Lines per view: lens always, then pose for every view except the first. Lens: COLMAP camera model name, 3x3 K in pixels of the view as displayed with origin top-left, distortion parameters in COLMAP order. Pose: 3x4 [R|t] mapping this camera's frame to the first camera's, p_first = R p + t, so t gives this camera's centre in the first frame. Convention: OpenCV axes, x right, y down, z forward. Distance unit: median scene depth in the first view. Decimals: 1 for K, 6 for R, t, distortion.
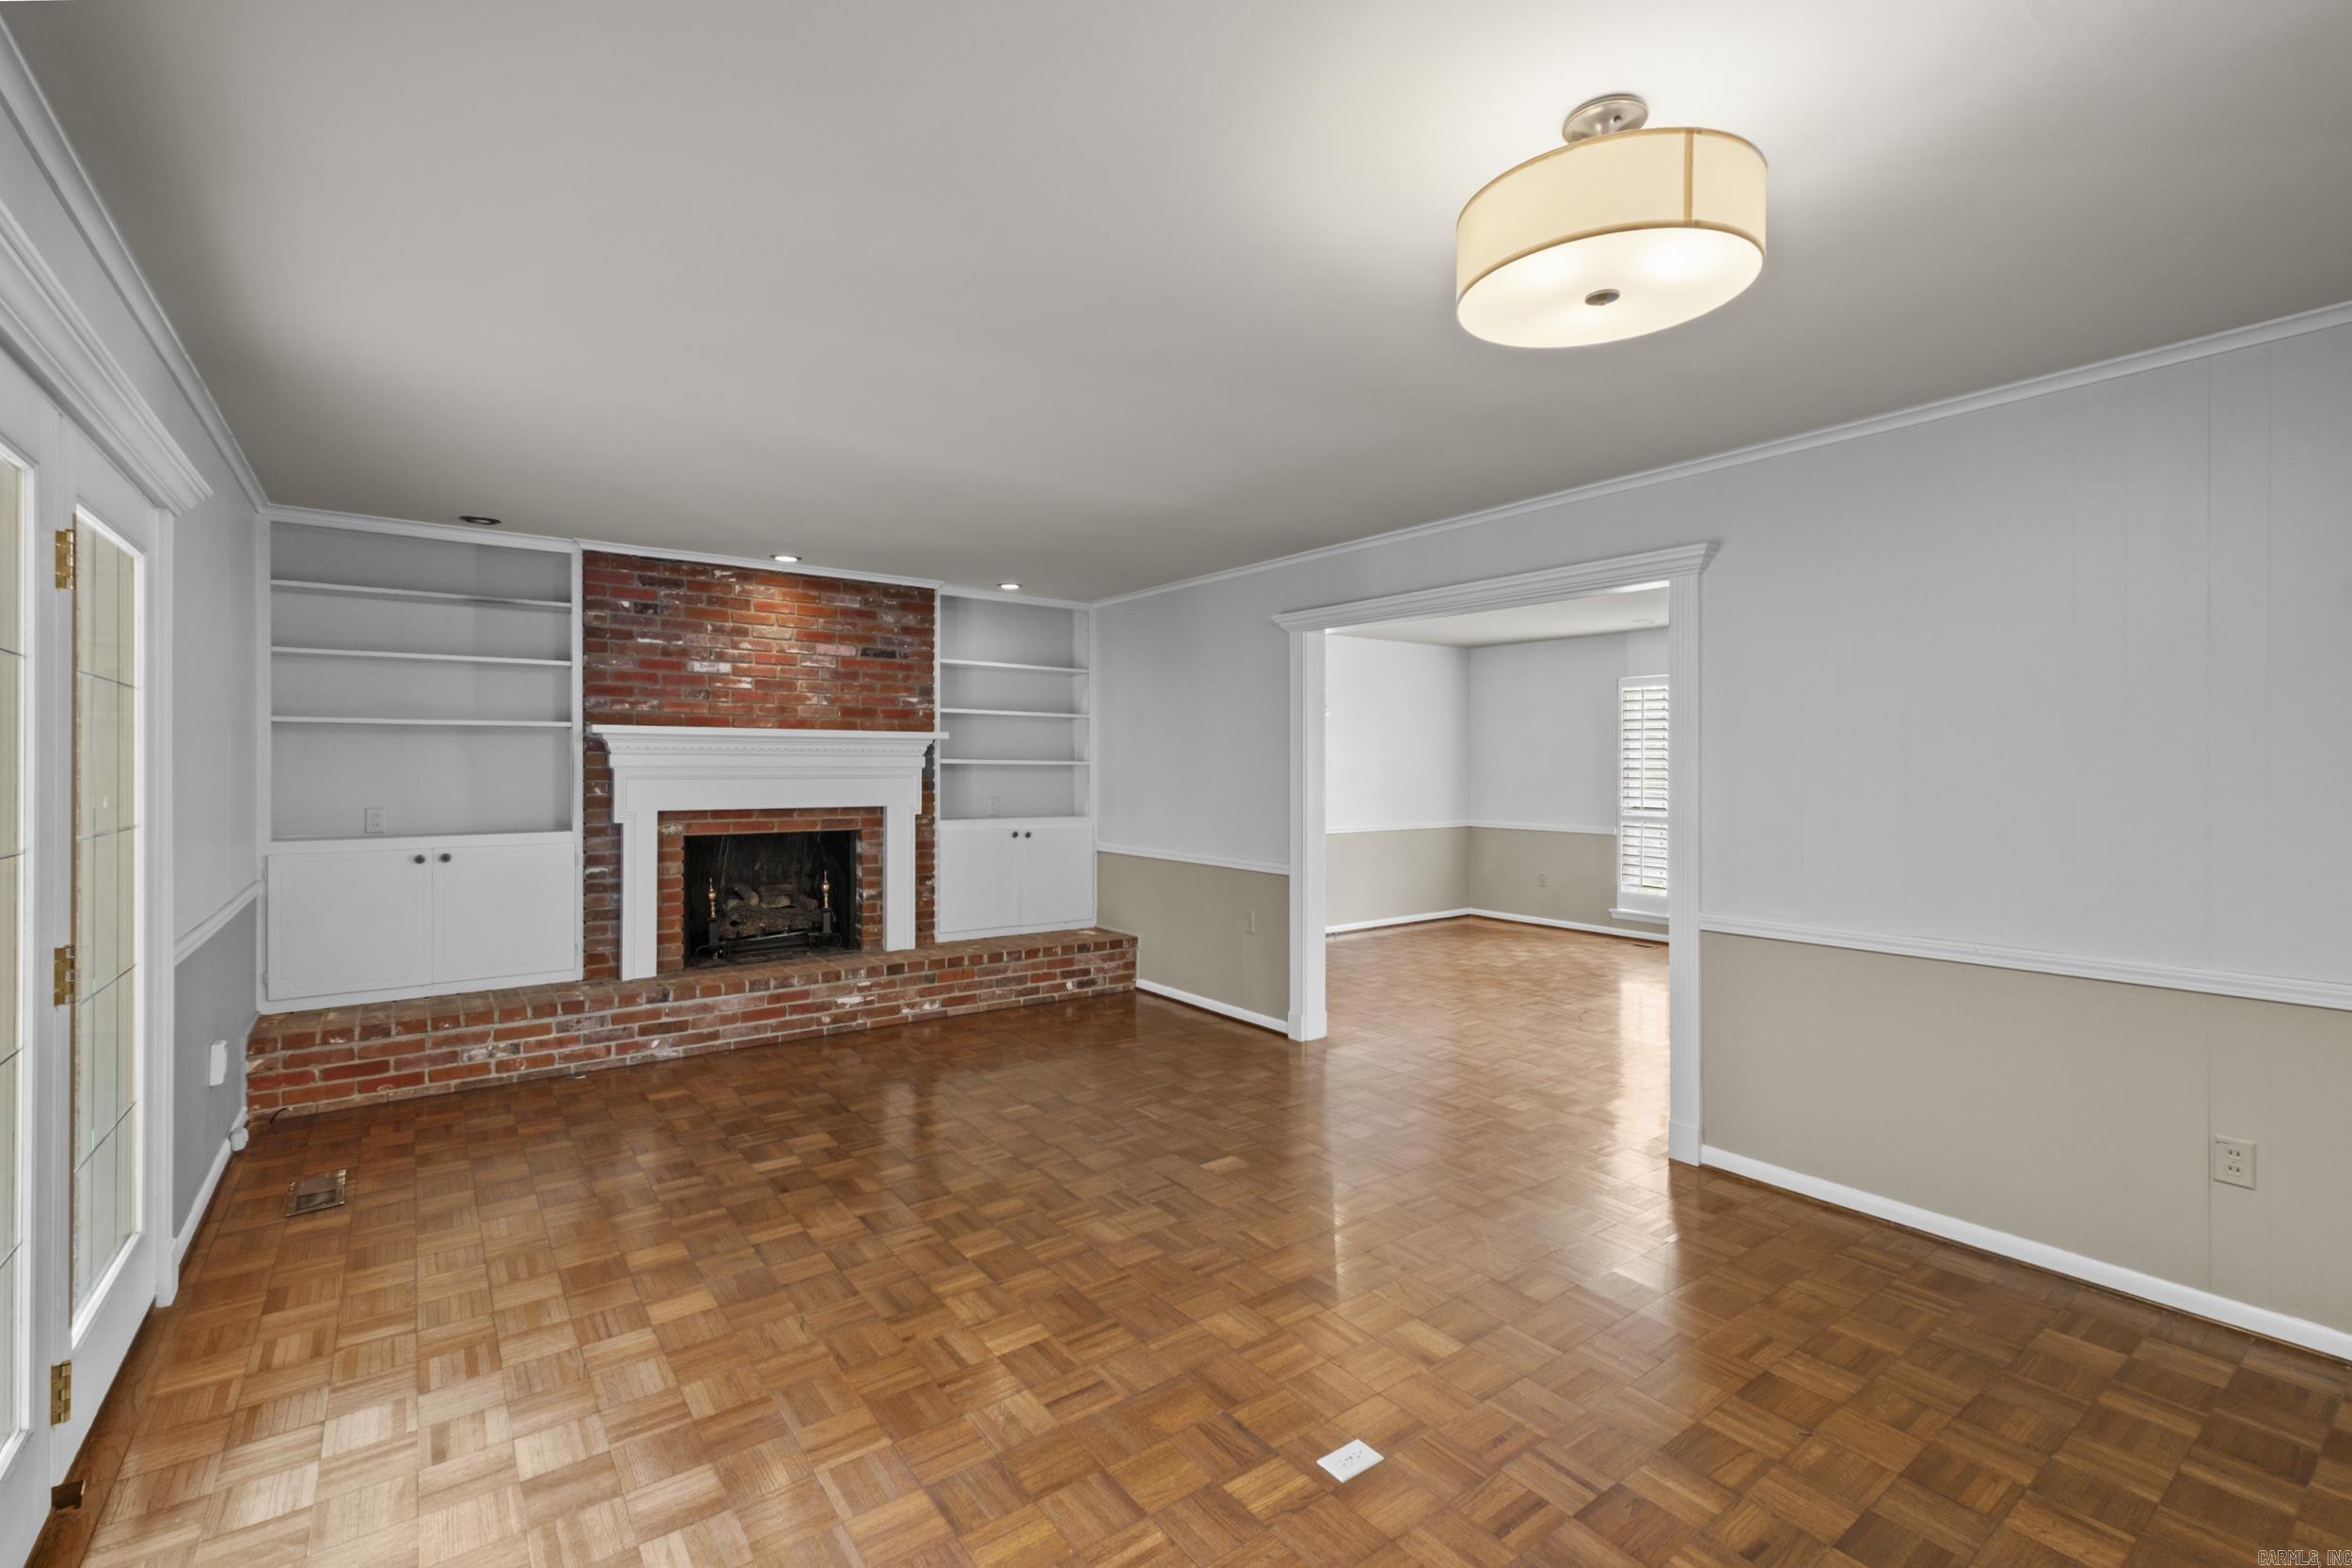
lens RADIAL K [[1025.0, 0, 1146.8], [0, 1025.0, 769.3], [0, 0, 1]] dist [0.002145, -0.000075]
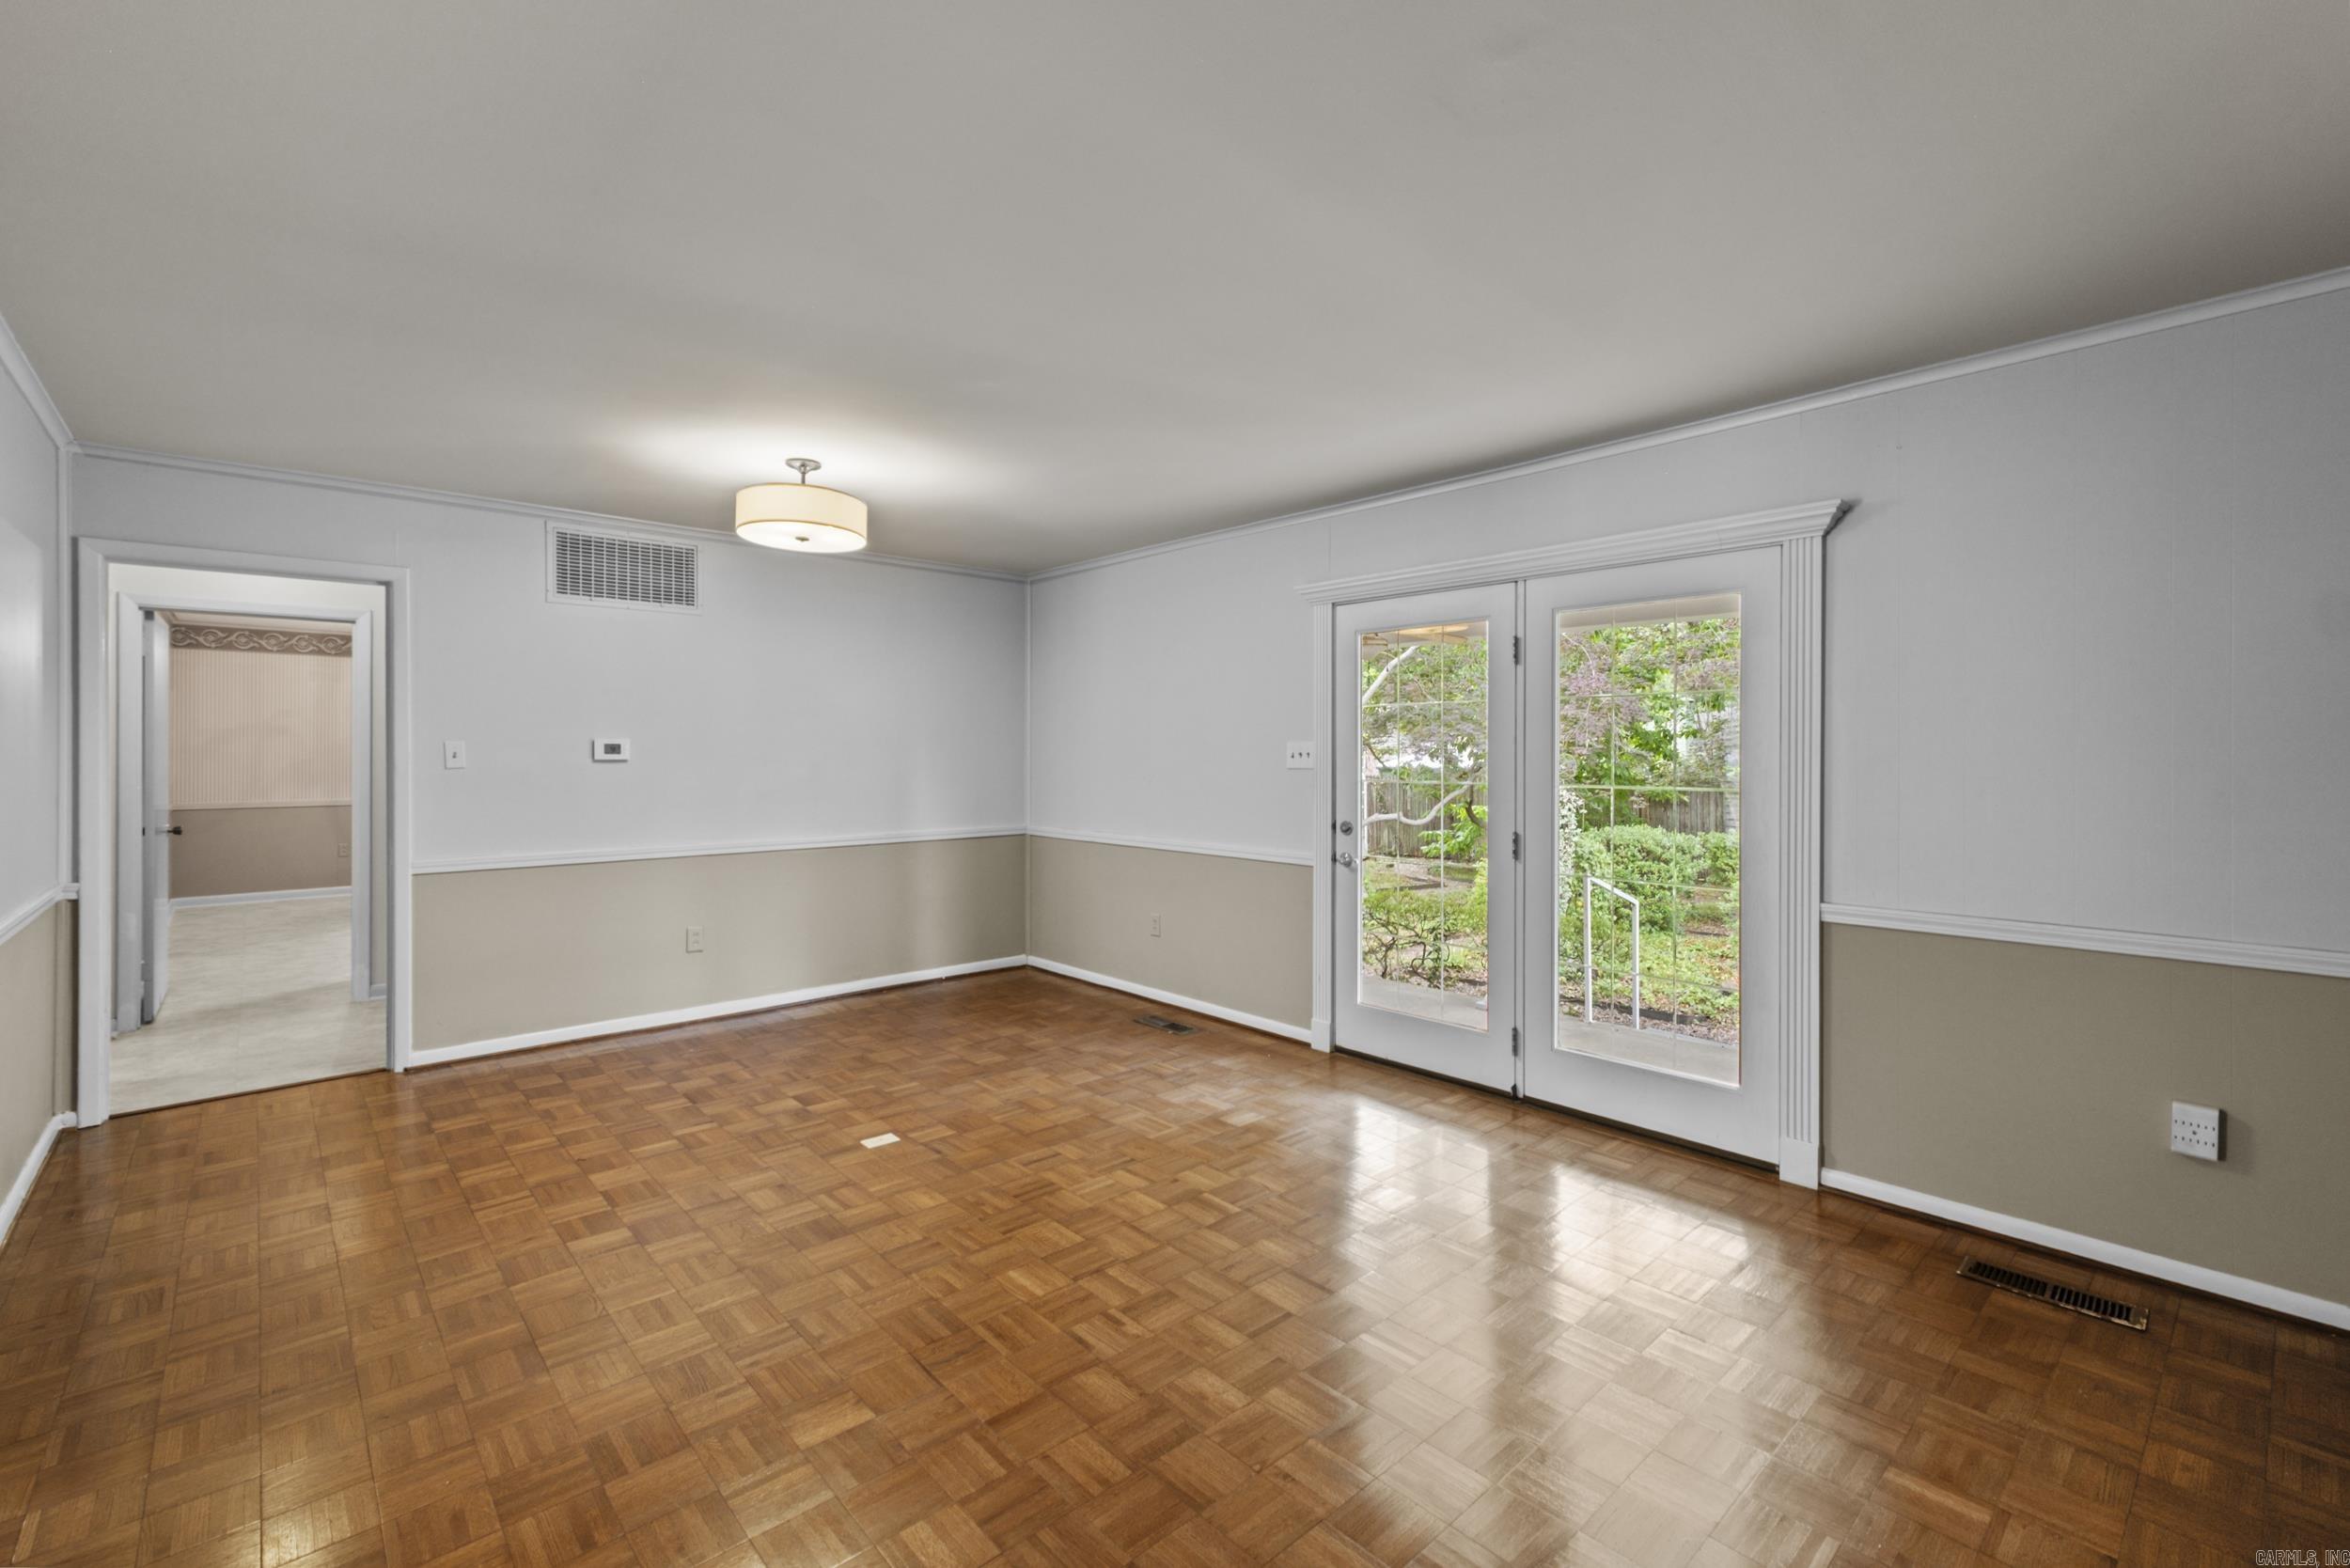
lens RADIAL K [[1010.9, 0, 1142.1], [0, 1010.9, 752.2], [0, 0, 1]] dist [0.009844, 0.000102]
pose [[-0.995563, -0.002754, -0.094059, -0.031041], [-0.002937, 0.999994, 0.001812, 0.002232], [0.094054, 0.002080, -0.995565, 1.065157]]
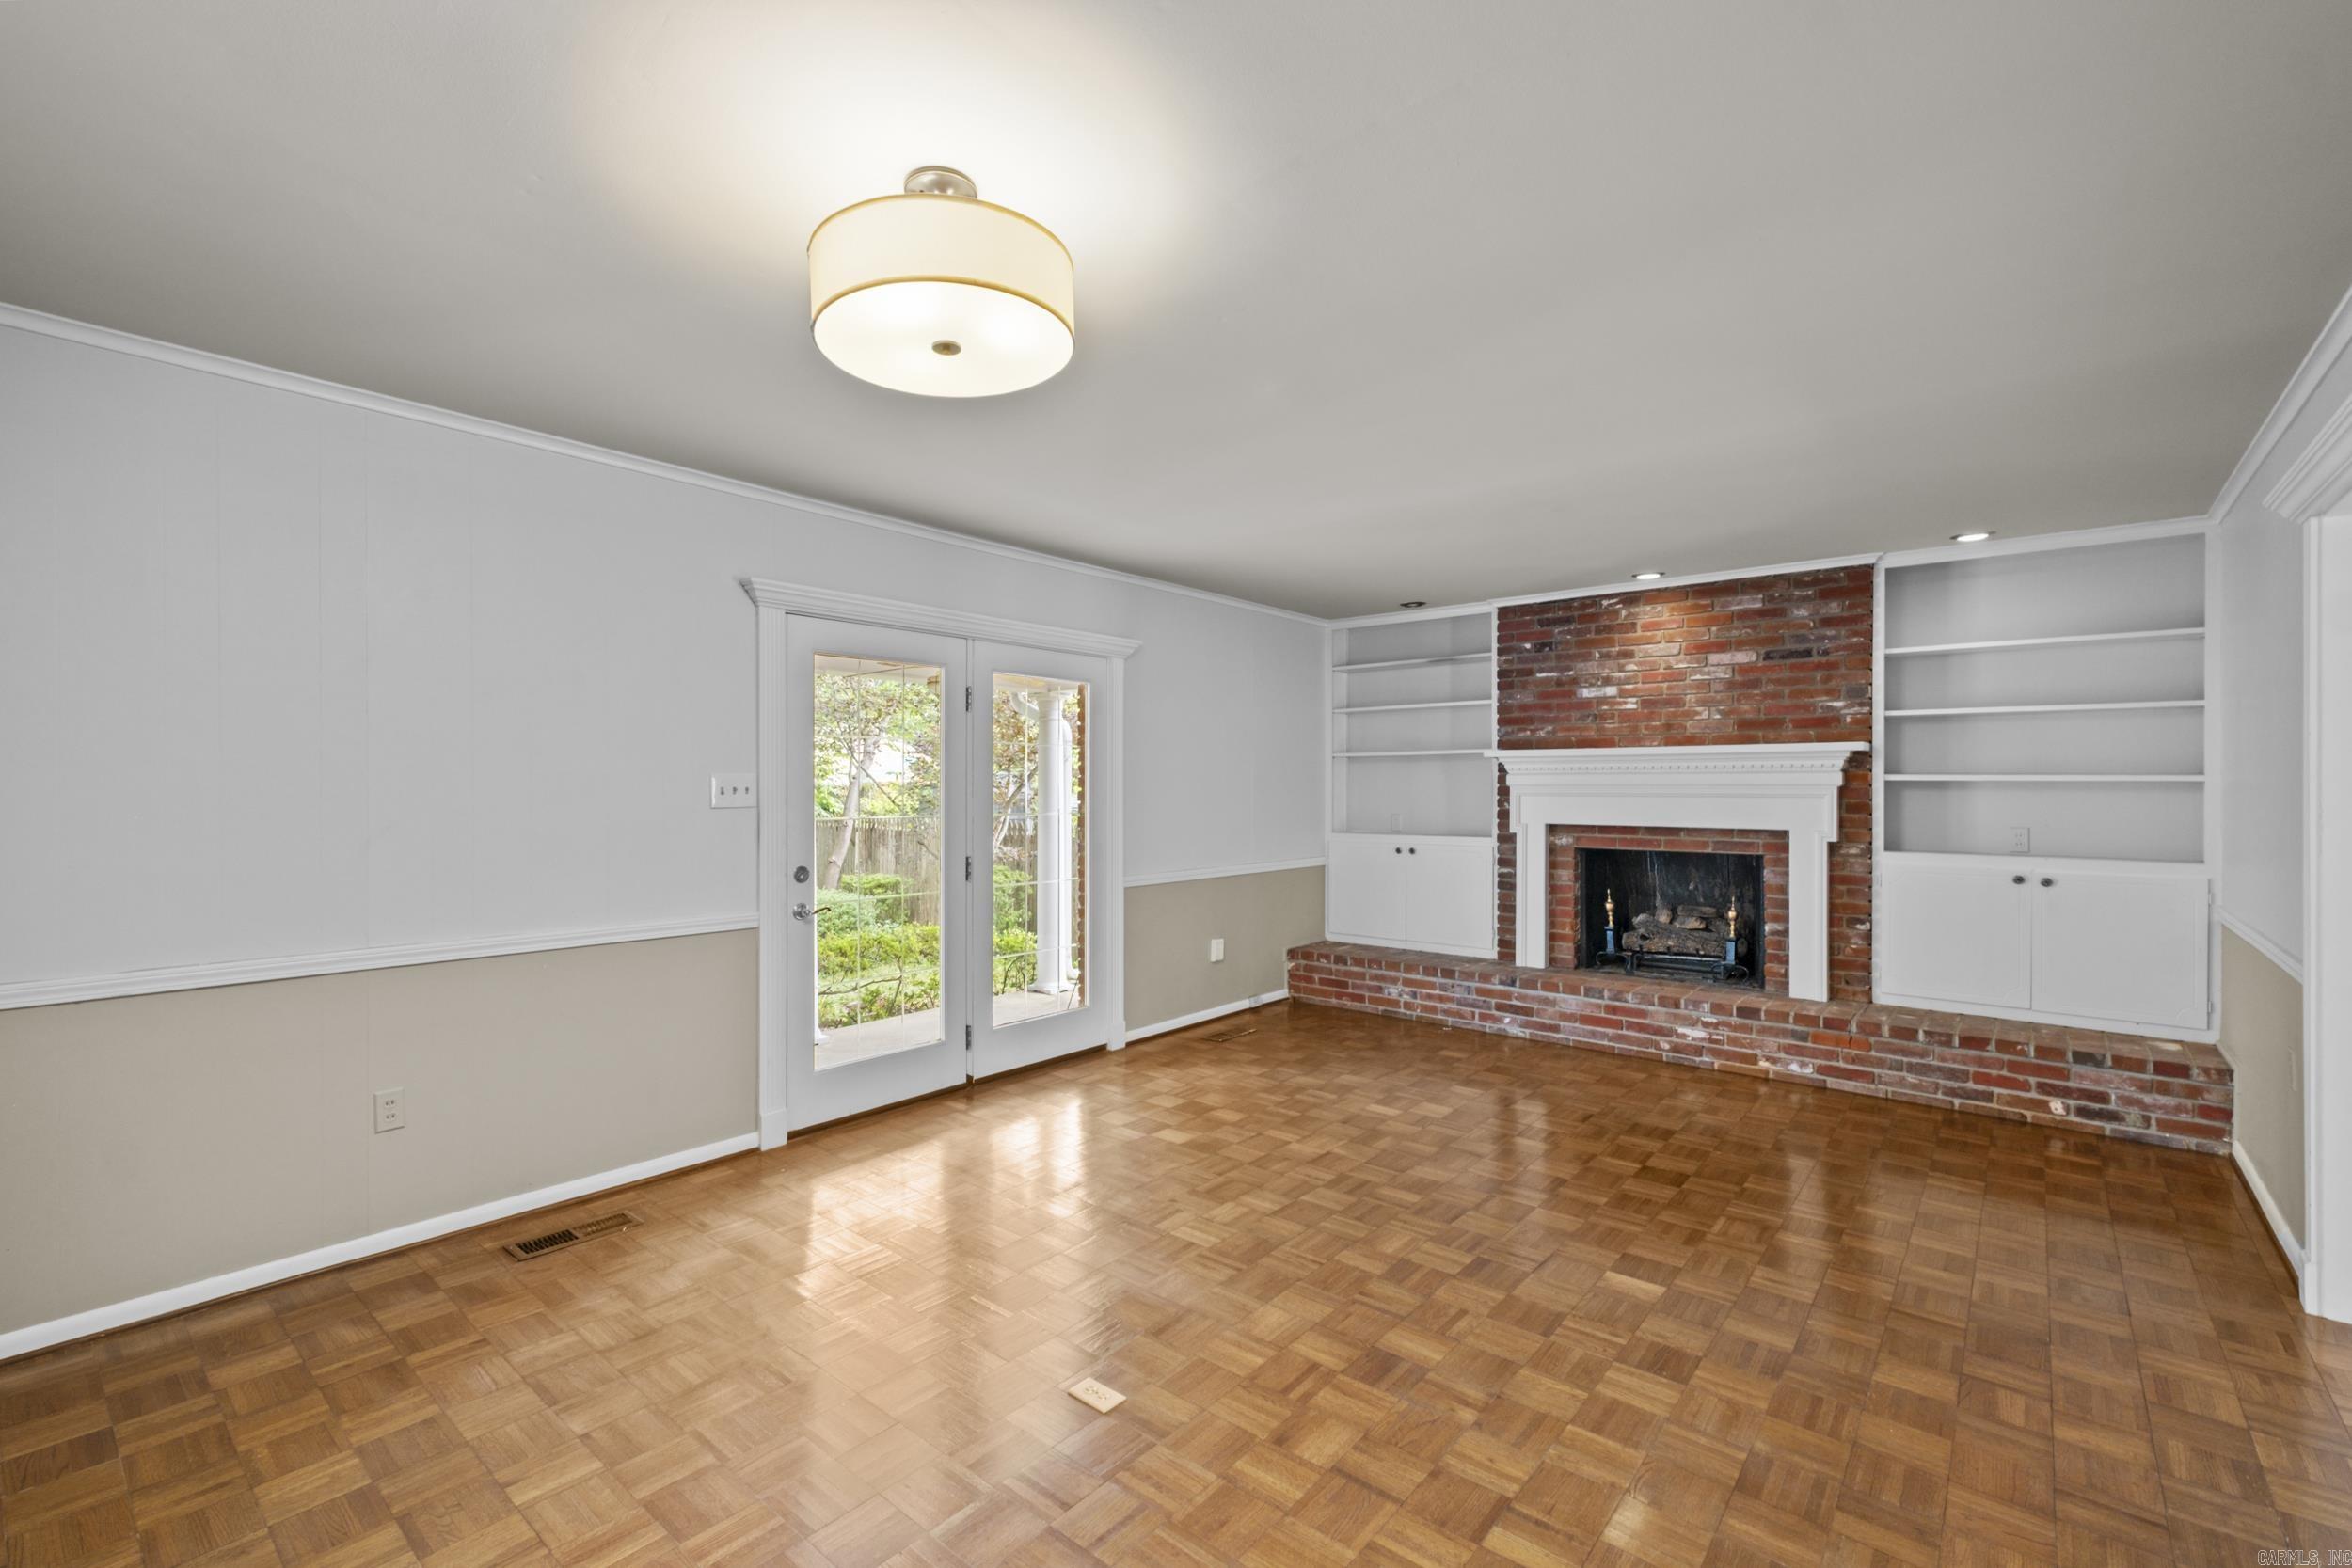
lens RADIAL K [[1009.8, 0, 1164.9], [0, 1009.8, 792.9], [0, 0, 1]] dist [0.002683, -0.000288]
pose [[0.236792, 0.004308, -0.971551, 0.497768], [-0.003001, 0.999989, 0.003703, 0.003448], [0.971556, 0.002039, 0.236803, 0.312283]]
